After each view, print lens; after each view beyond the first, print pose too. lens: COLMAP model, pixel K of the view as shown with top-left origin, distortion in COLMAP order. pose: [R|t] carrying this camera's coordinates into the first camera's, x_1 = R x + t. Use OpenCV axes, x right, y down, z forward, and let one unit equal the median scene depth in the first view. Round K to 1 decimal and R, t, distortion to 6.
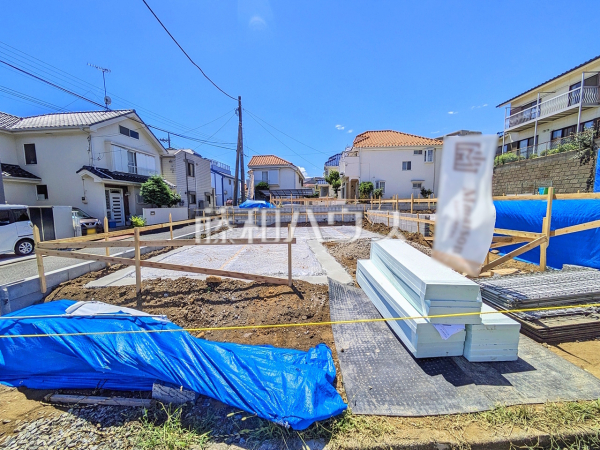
lens RADIAL K [[238.1, 0, 301.3], [0, 238.1, 224.6], [0, 0, 1]] dist [0.000261, 0.000107]
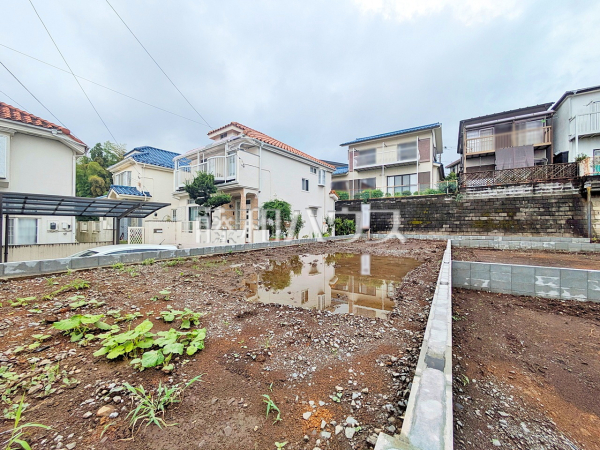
lens RADIAL K [[238.1, 0, 301.3], [0, 238.1, 224.6], [0, 0, 1]] dist [0.000261, 0.000107]
pose [[0.542321, 0.022508, 0.839870, -0.208149], [0.065080, 0.995512, -0.068703, -0.082949], [-0.837647, 0.091918, 0.538423, 0.693915]]
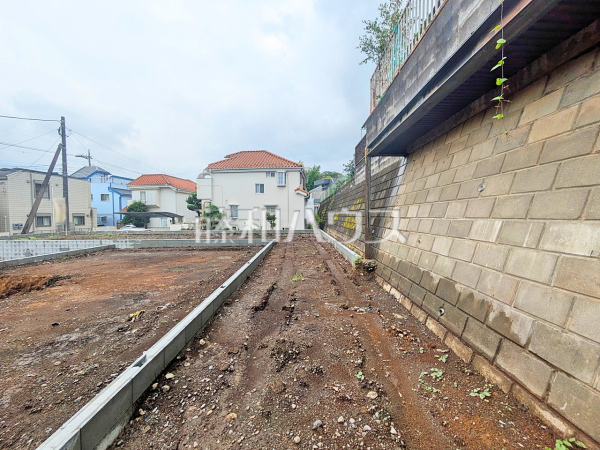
lens RADIAL K [[238.1, 0, 301.3], [0, 238.1, 224.6], [0, 0, 1]] dist [0.000261, 0.000107]
pose [[0.999897, 0.008002, -0.011881, 0.691120], [-0.008586, 0.998717, -0.049913, -0.067097], [0.011467, 0.050010, 0.998683, 0.080073]]
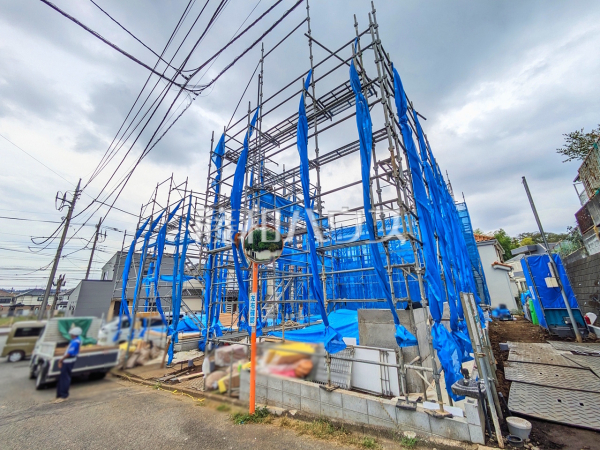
lens RADIAL K [[237.7, 0, 300.0], [0, 237.7, 225.0], [0, 0, 1]] dist [-0.000464, 0.000516]
pose [[0.780725, -0.181662, -0.597885, 0.647349], [-0.047633, 0.936723, -0.346815, -0.050172], [0.623056, 0.299247, 0.722670, -0.109473]]
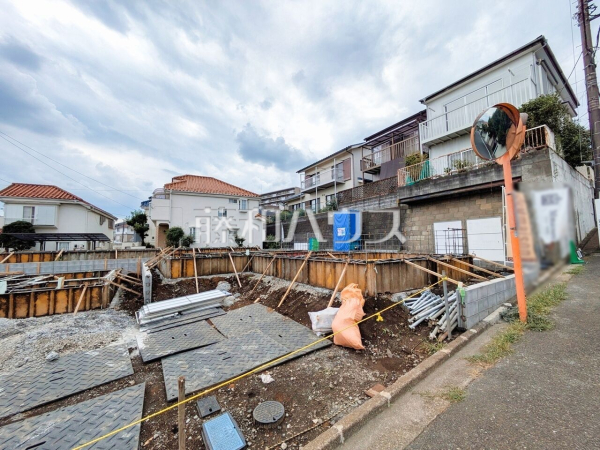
lens RADIAL K [[238.1, 0, 301.3], [0, 238.1, 224.6], [0, 0, 1]] dist [0.000261, 0.000107]
pose [[0.838134, 0.043126, 0.543757, 0.194729], [0.053568, 0.985543, -0.160733, -0.019762], [-0.542828, 0.163843, 0.823707, -0.009797]]
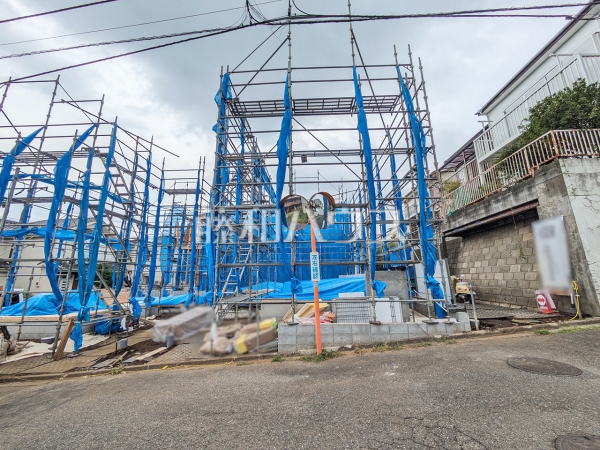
lens RADIAL K [[238.1, 0, 301.3], [0, 238.1, 224.6], [0, 0, 1]] dist [0.000261, 0.000107]
pose [[0.998990, -0.003173, -0.044820, 0.450474], [-0.010609, 0.952641, -0.303913, -0.016000], [0.043662, 0.304082, 0.951645, -0.205292]]
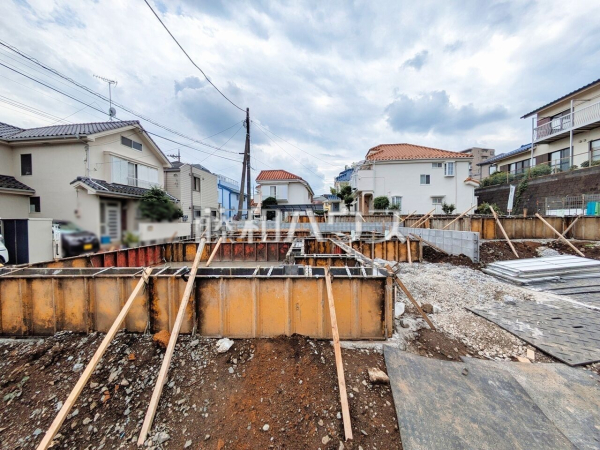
lens RADIAL K [[237.7, 0, 300.0], [0, 237.7, 225.0], [0, 0, 1]] dist [-0.000464, 0.000516]
pose [[0.999304, 0.007374, -0.036570, -0.010149], [-0.009968, 0.997407, -0.071280, -0.000654], [0.035949, 0.071595, 0.996786, 0.082467]]
